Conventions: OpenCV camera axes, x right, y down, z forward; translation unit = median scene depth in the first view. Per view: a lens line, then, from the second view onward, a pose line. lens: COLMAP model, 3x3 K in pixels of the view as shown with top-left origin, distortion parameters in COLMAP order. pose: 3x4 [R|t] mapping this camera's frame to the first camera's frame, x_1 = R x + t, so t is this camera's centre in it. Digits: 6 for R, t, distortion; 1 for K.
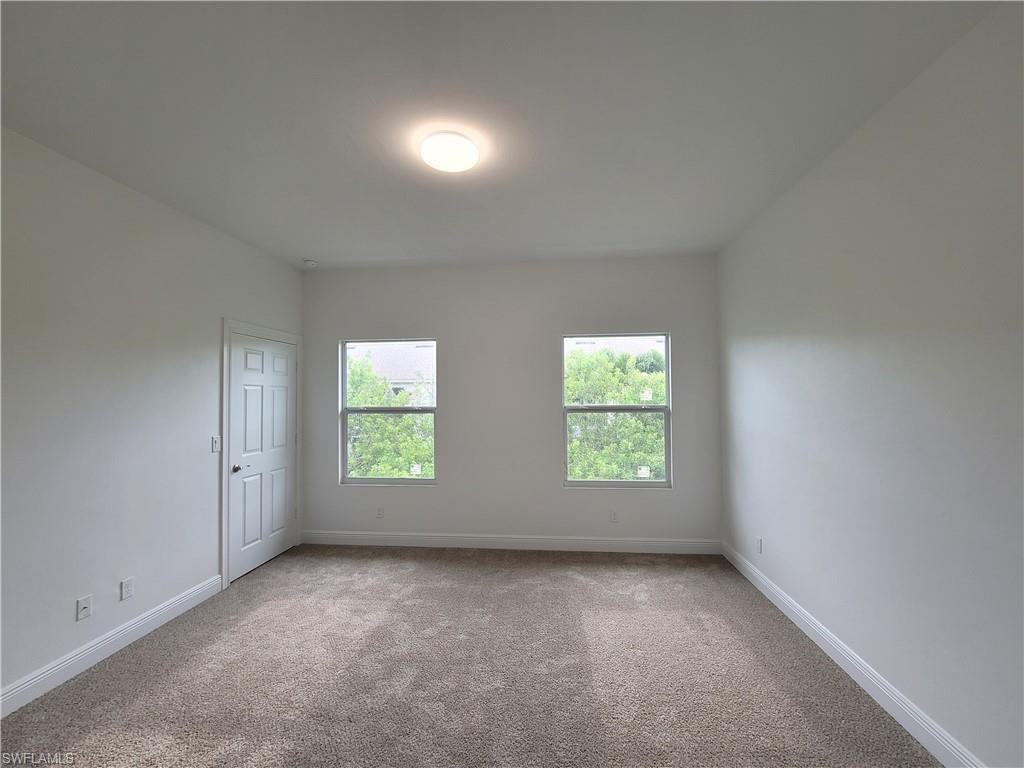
lens RADIAL K [[417.1, 0, 500.8], [0, 417.1, 385.3], [0, 0, 1]] dist [-0.000130, 0.000190]
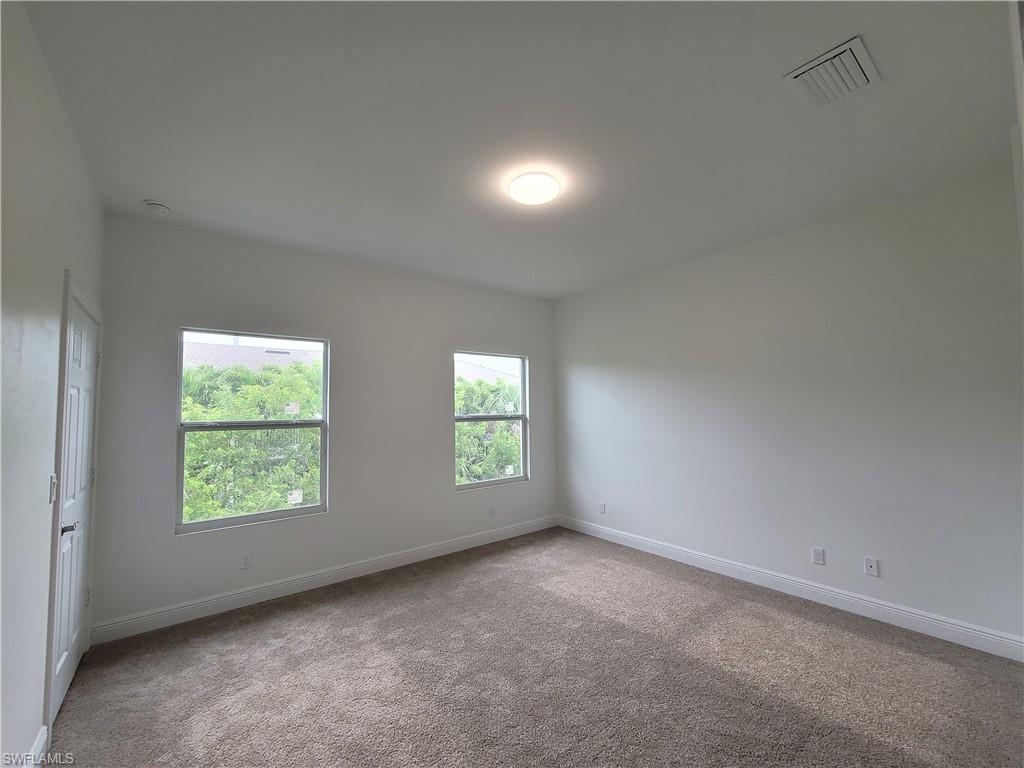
lens RADIAL K [[417.1, 0, 500.8], [0, 417.1, 385.3], [0, 0, 1]] dist [-0.000130, 0.000190]
pose [[0.727611, 0.037075, 0.684988, -0.534879], [-0.006251, 0.998855, -0.047424, 0.022221], [-0.685962, 0.030225, 0.727009, 0.140540]]
